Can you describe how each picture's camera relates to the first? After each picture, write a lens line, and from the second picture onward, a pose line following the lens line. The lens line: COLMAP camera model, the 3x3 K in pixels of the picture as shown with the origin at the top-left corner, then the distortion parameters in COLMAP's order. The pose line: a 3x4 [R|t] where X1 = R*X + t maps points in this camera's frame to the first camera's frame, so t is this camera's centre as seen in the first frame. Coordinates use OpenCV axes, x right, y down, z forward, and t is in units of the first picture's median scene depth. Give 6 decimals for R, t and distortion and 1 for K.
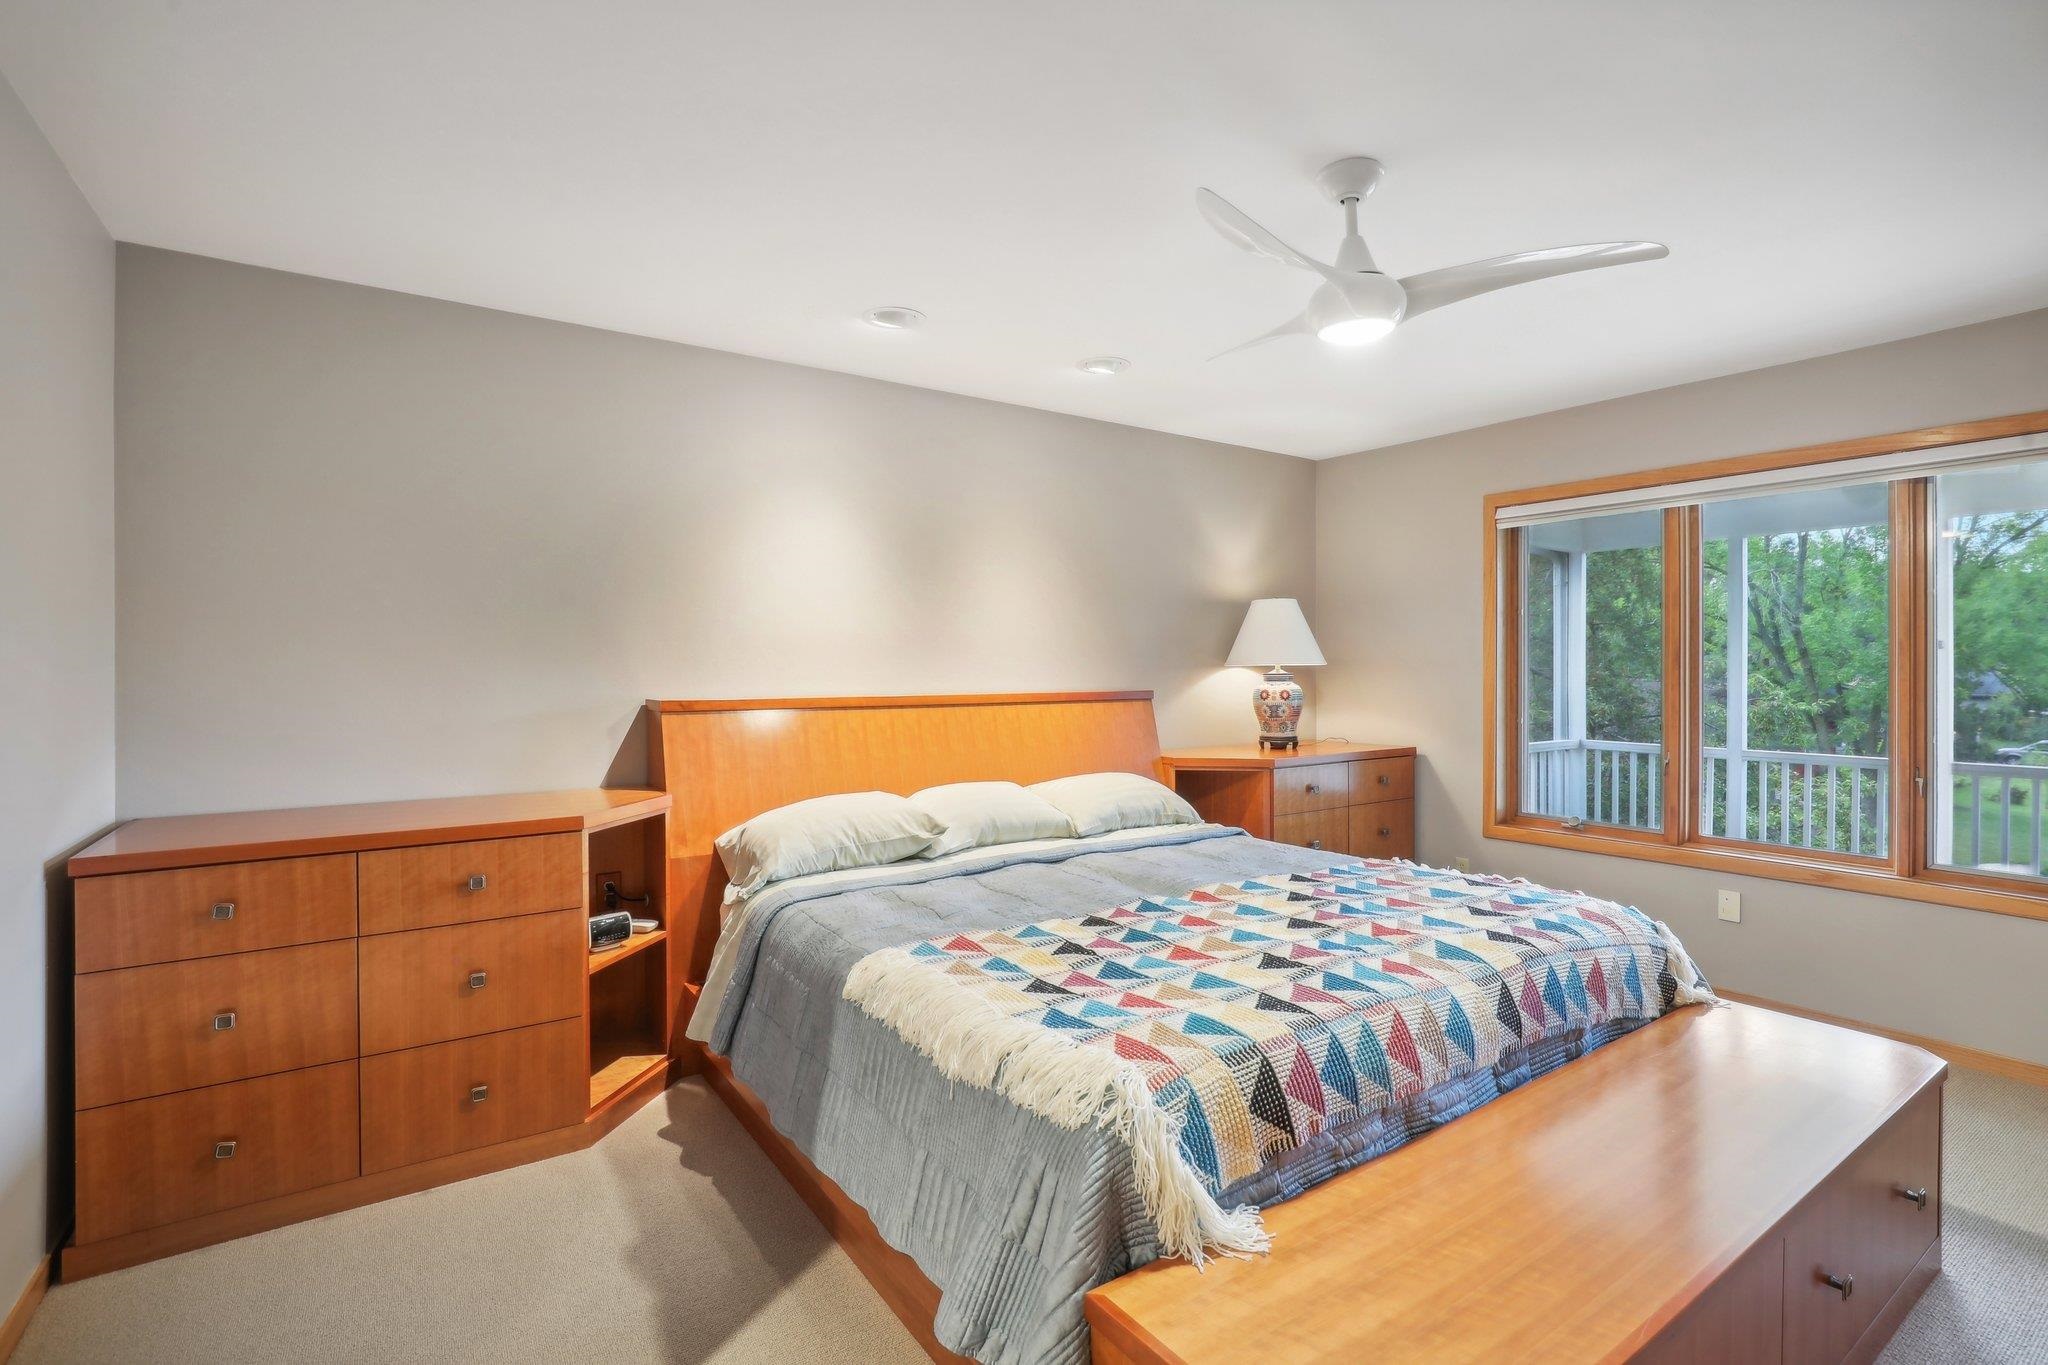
lens RADIAL K [[967.7, 0, 1030.8], [0, 967.7, 674.9], [0, 0, 1]] dist [-0.018880, 0.008434]
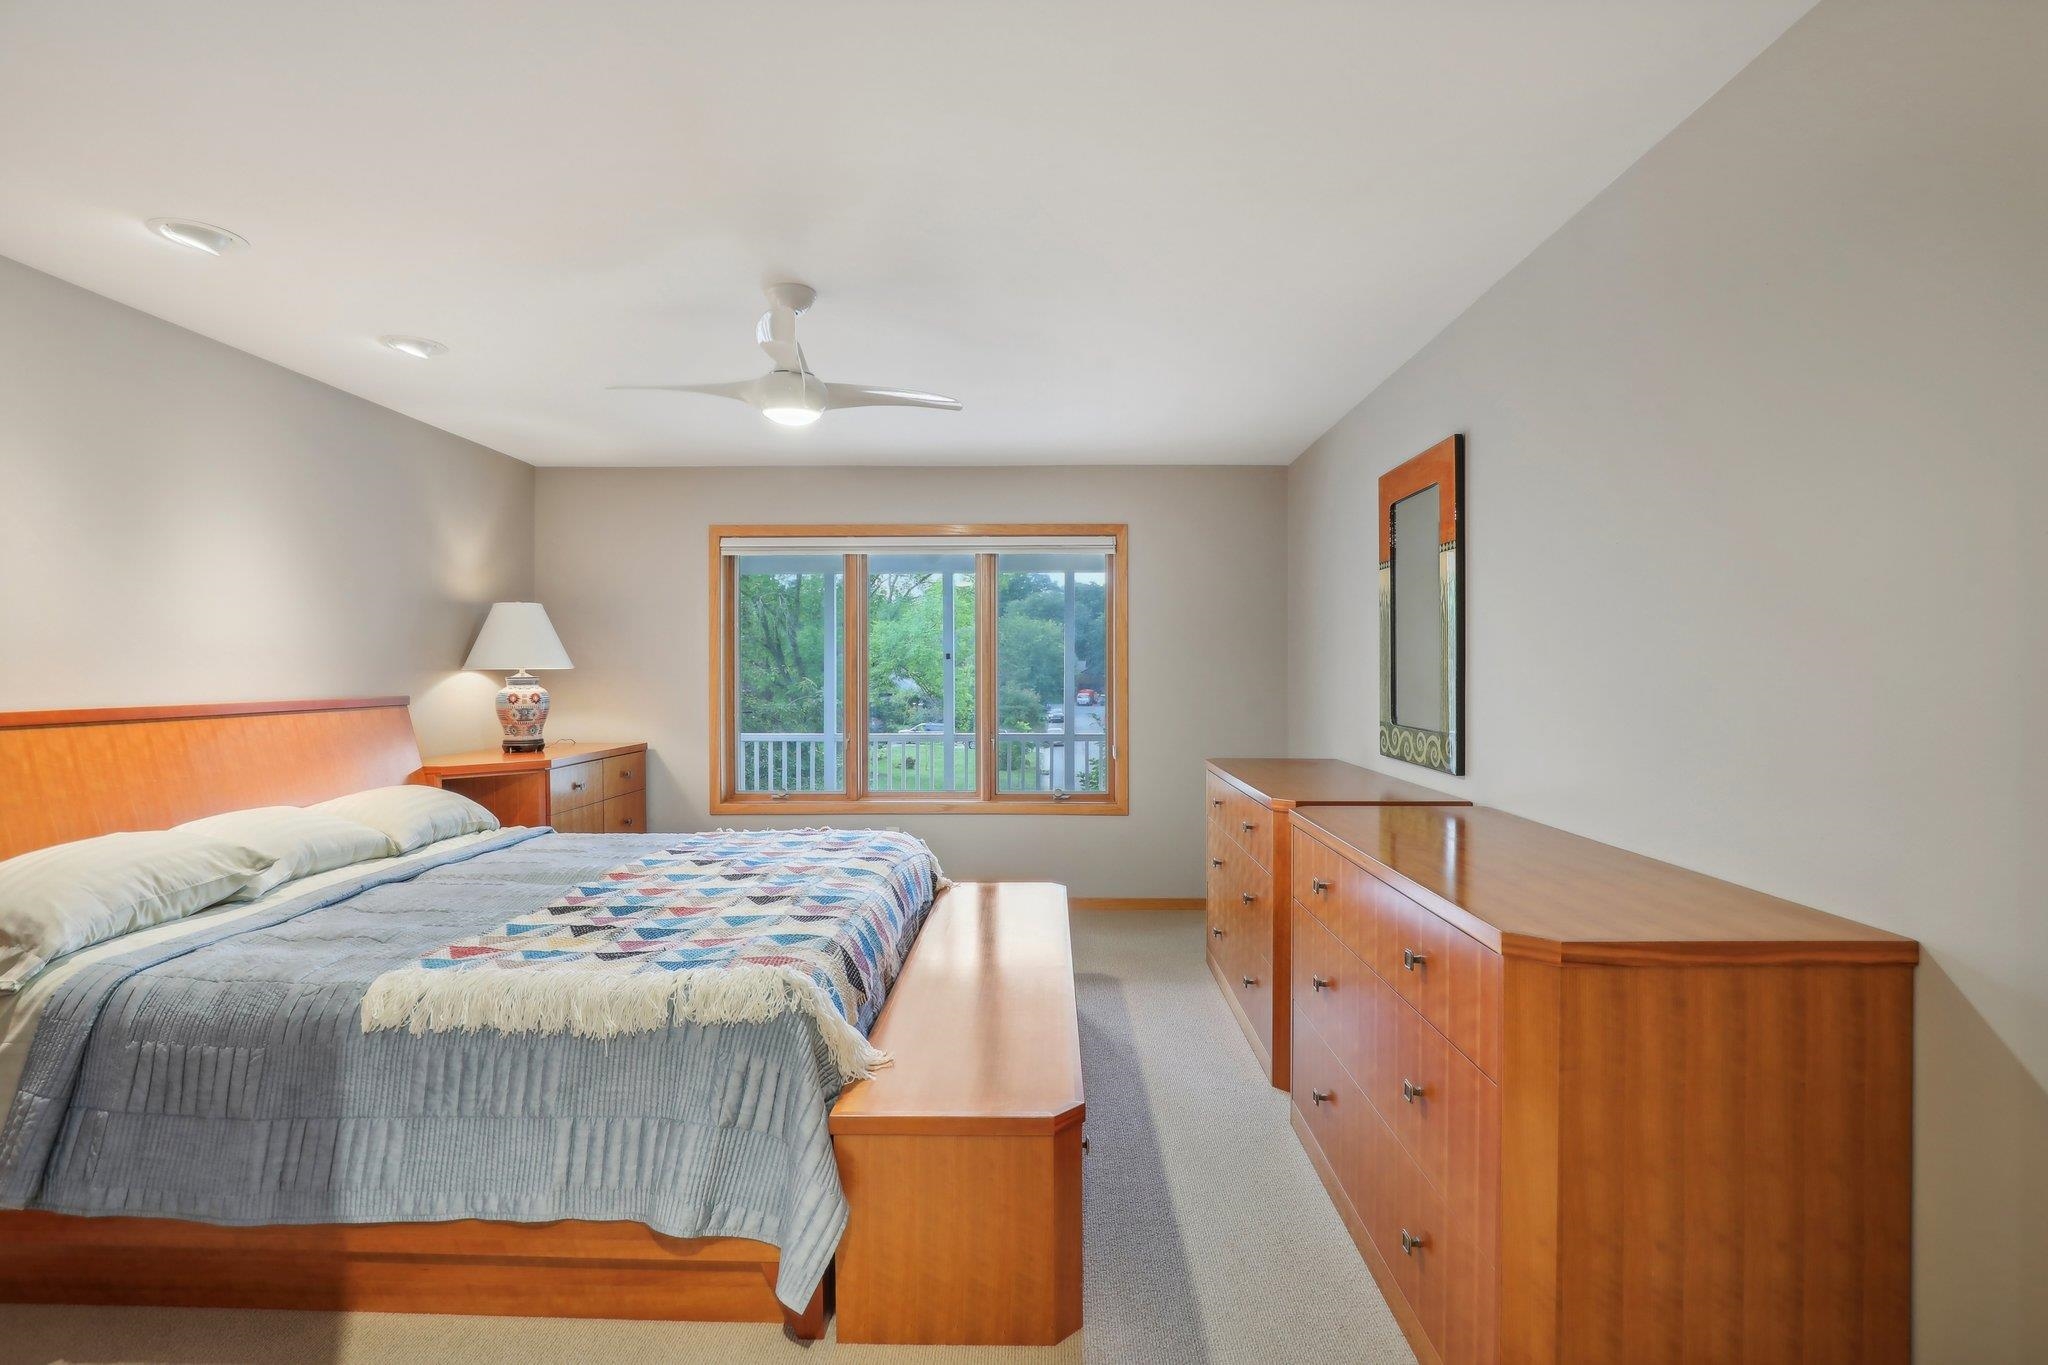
lens RADIAL K [[967.7, 0, 1030.8], [0, 967.7, 674.9], [0, 0, 1]] dist [-0.018880, 0.008434]
pose [[0.598668, -0.004015, 0.800987, -0.322695], [0.009051, 0.999958, -0.001752, 0.003907], [-0.800946, 0.008298, 0.598679, -0.027602]]
